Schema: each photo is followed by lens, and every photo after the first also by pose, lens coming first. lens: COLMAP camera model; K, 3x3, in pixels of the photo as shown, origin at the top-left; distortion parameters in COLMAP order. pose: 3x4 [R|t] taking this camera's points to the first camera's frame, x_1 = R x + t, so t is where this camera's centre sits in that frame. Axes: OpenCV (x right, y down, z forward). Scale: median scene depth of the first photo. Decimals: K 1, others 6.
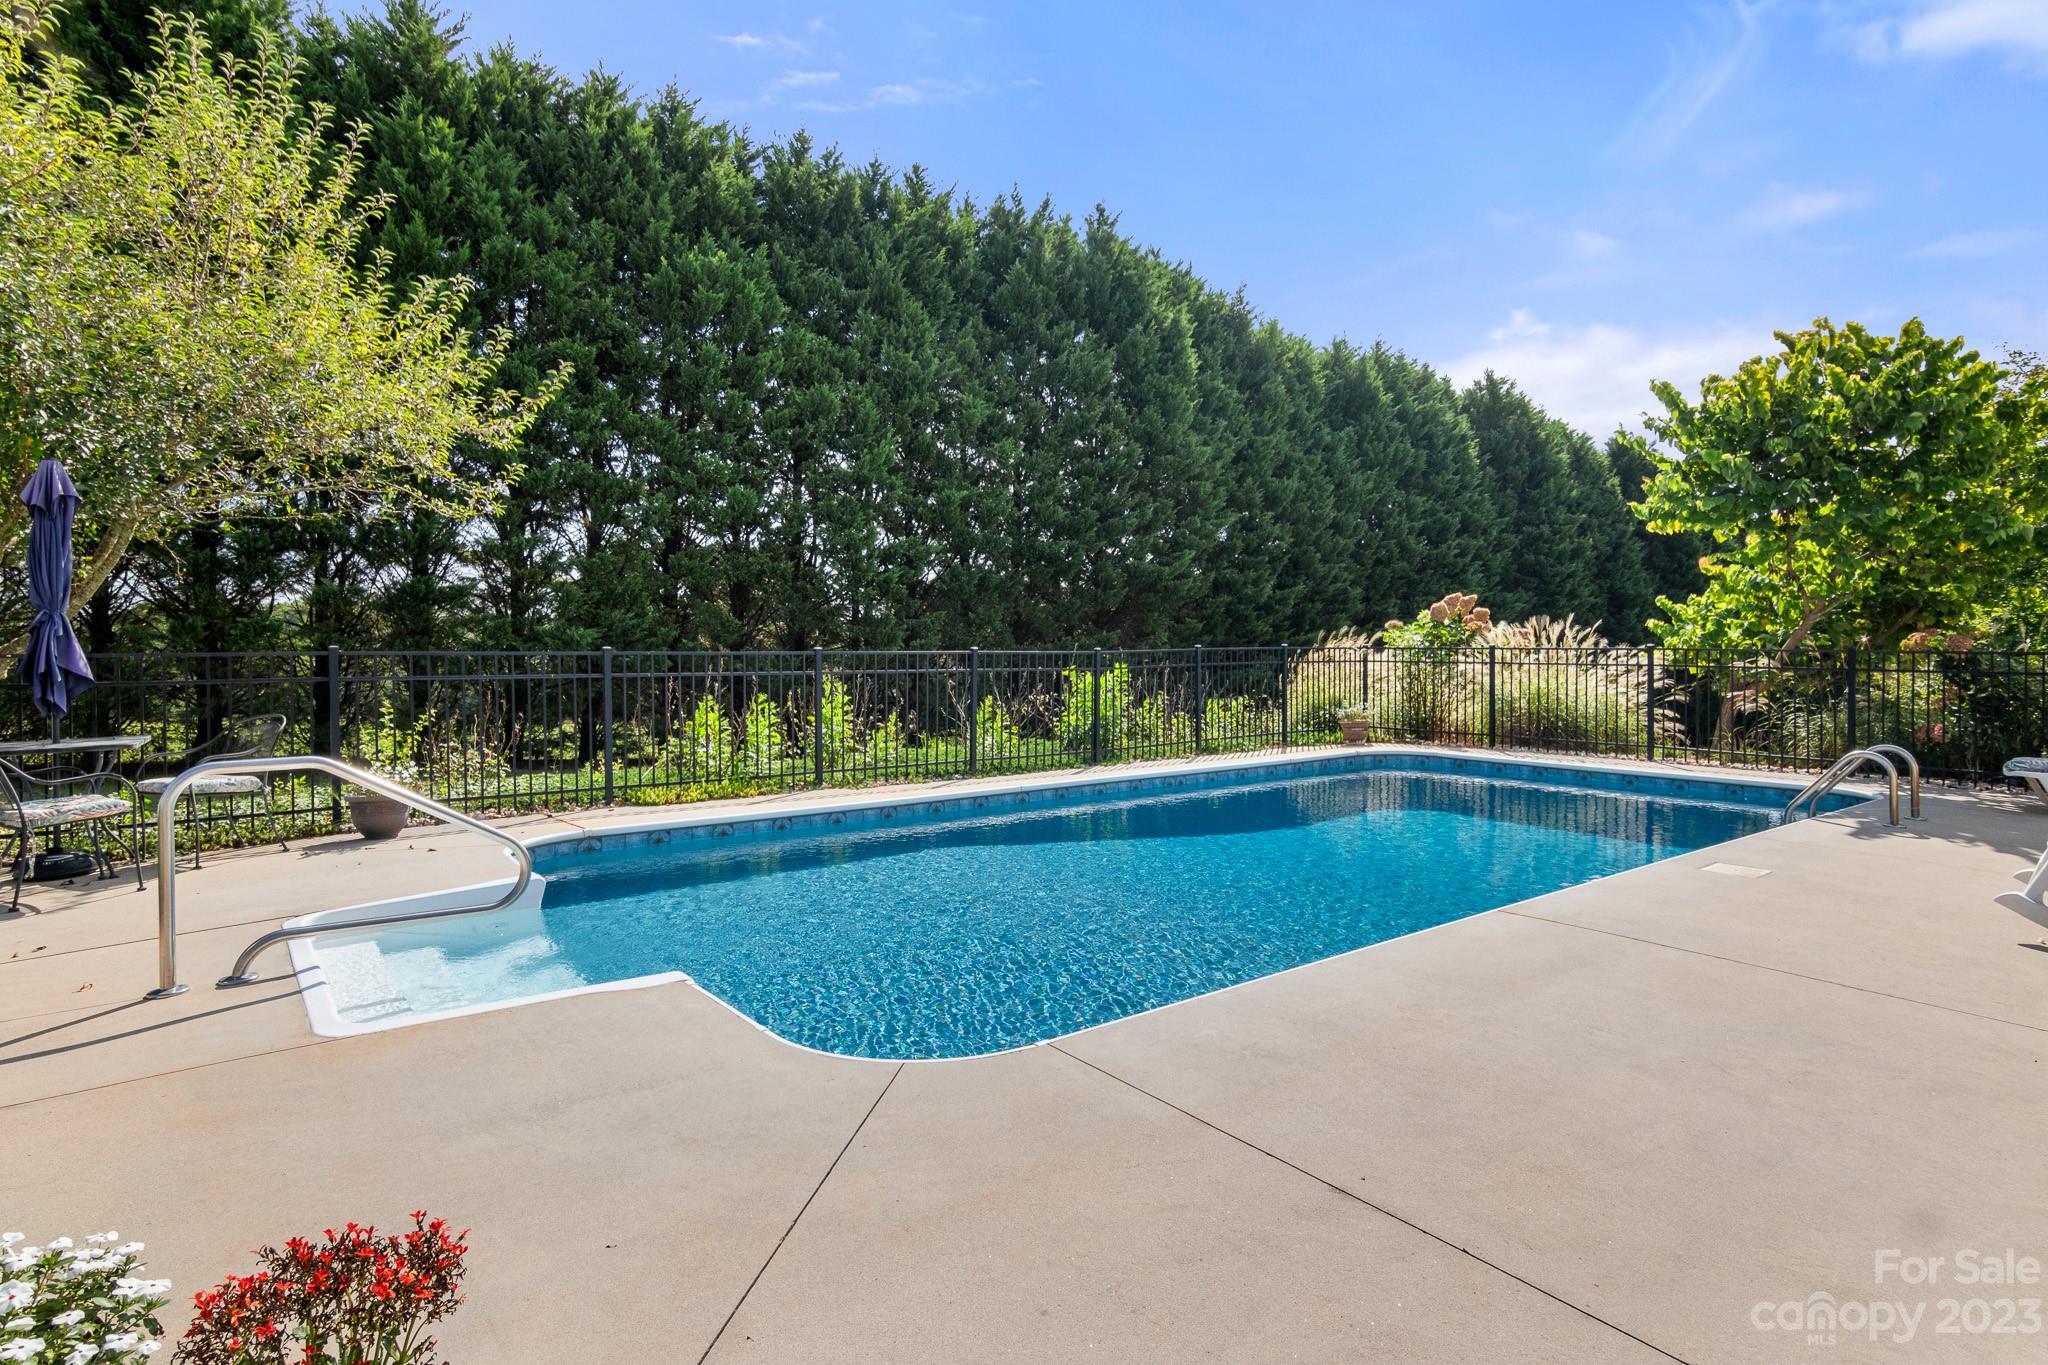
lens RADIAL K [[1078.7, 0, 1031.3], [0, 1078.7, 625.3], [0, 0, 1]] dist [0.000658, 0.000344]
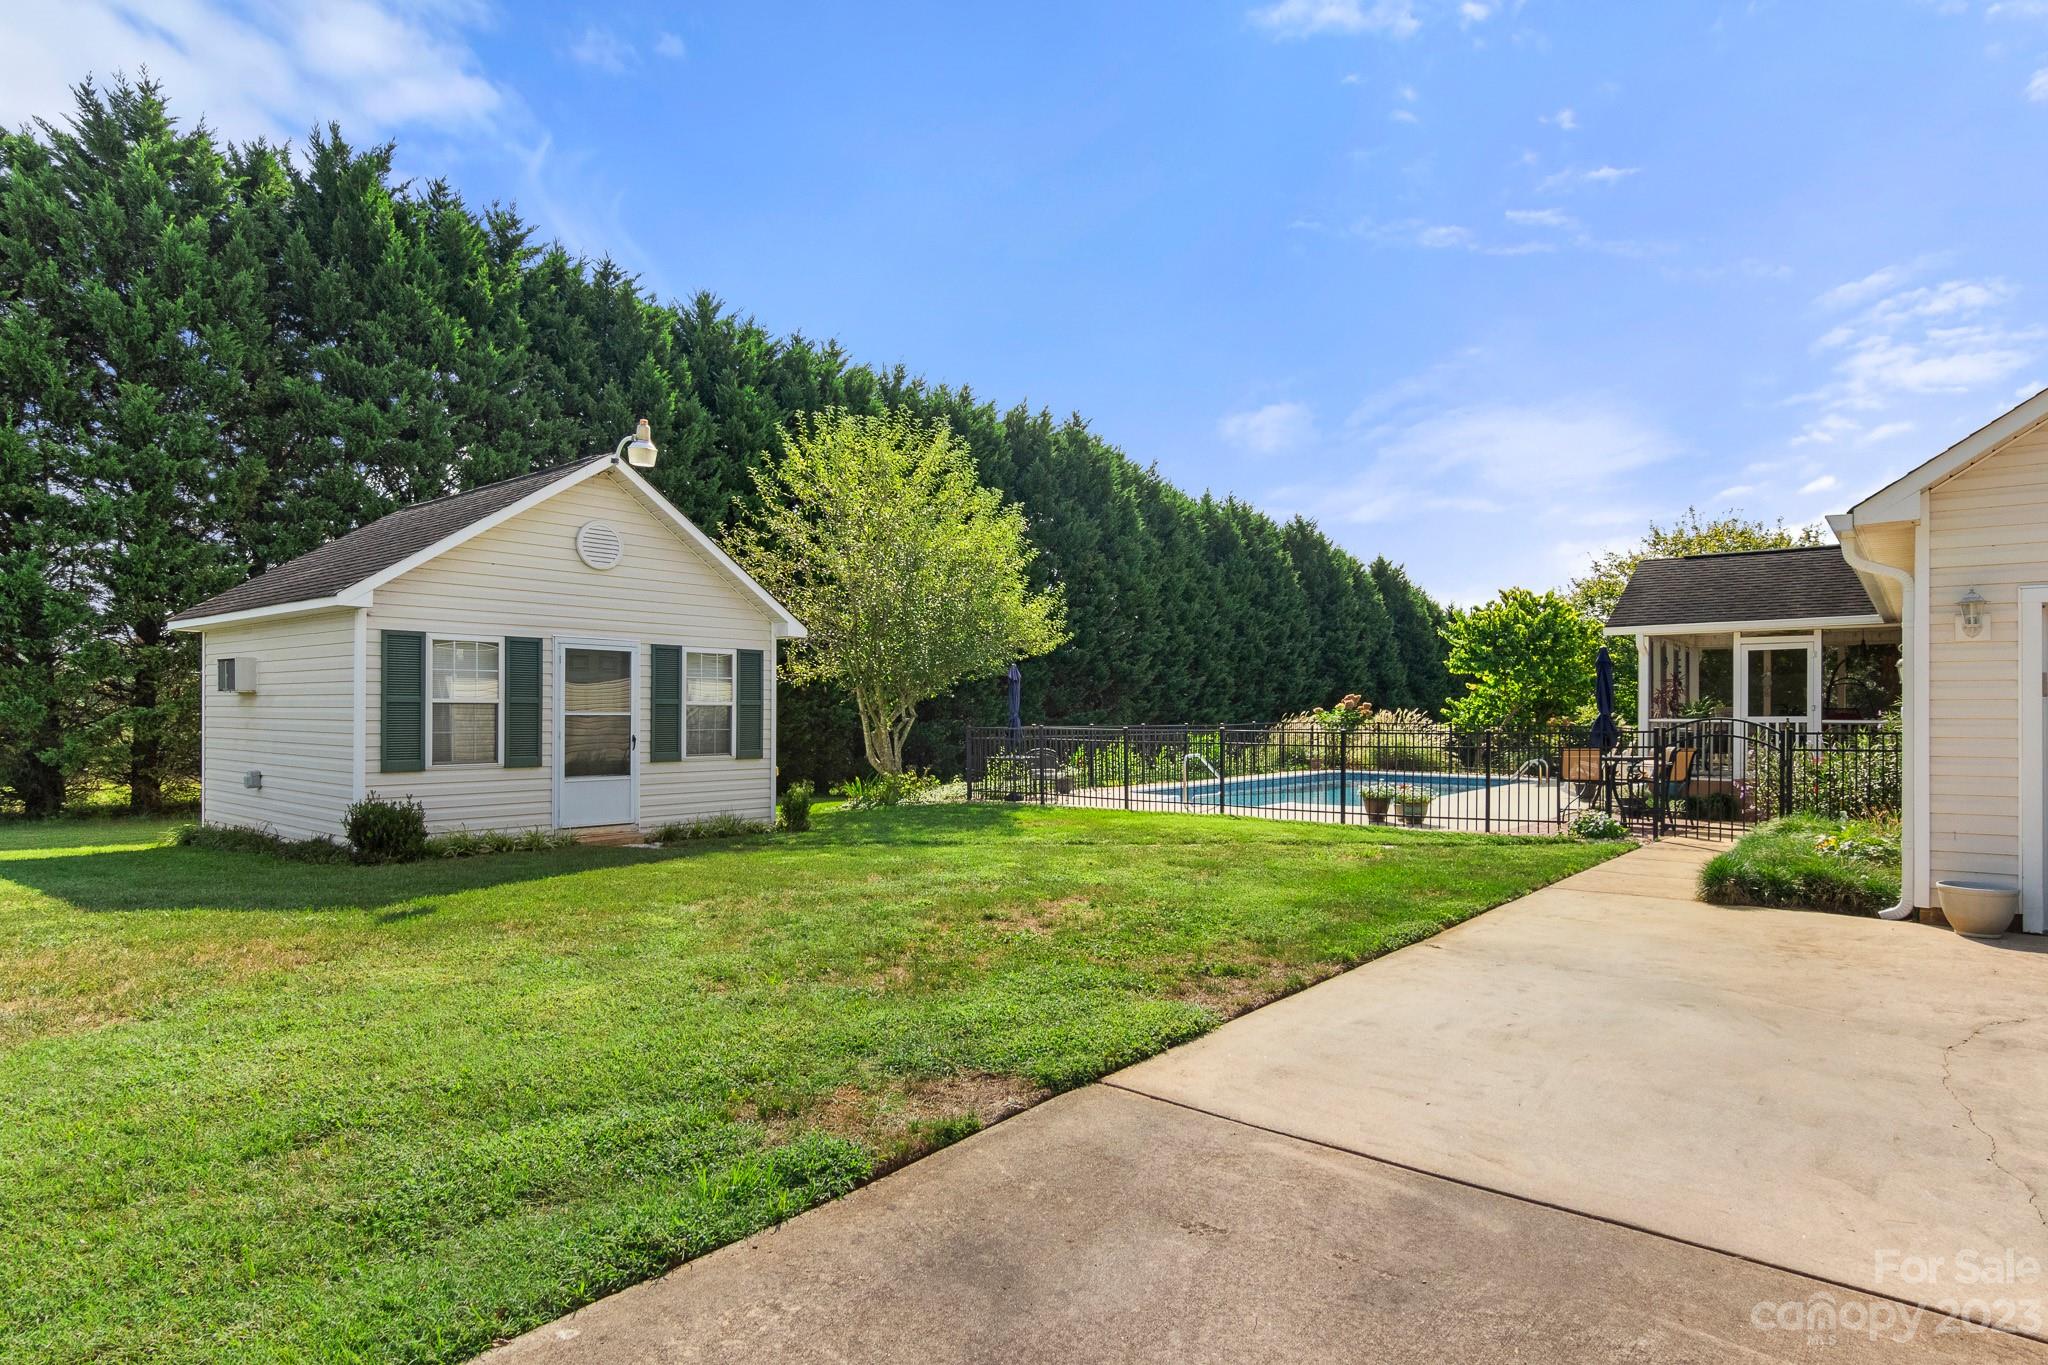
lens RADIAL K [[1110.7, 0, 1024.0], [0, 1110.7, 682.5], [0, 0, 1]] dist [0.001336, 0.000840]
pose [[0.975314, 0.007161, 0.220704, -0.330736], [-0.006016, 0.999965, -0.005858, -0.018808], [-0.220739, 0.004386, 0.975323, -0.437509]]
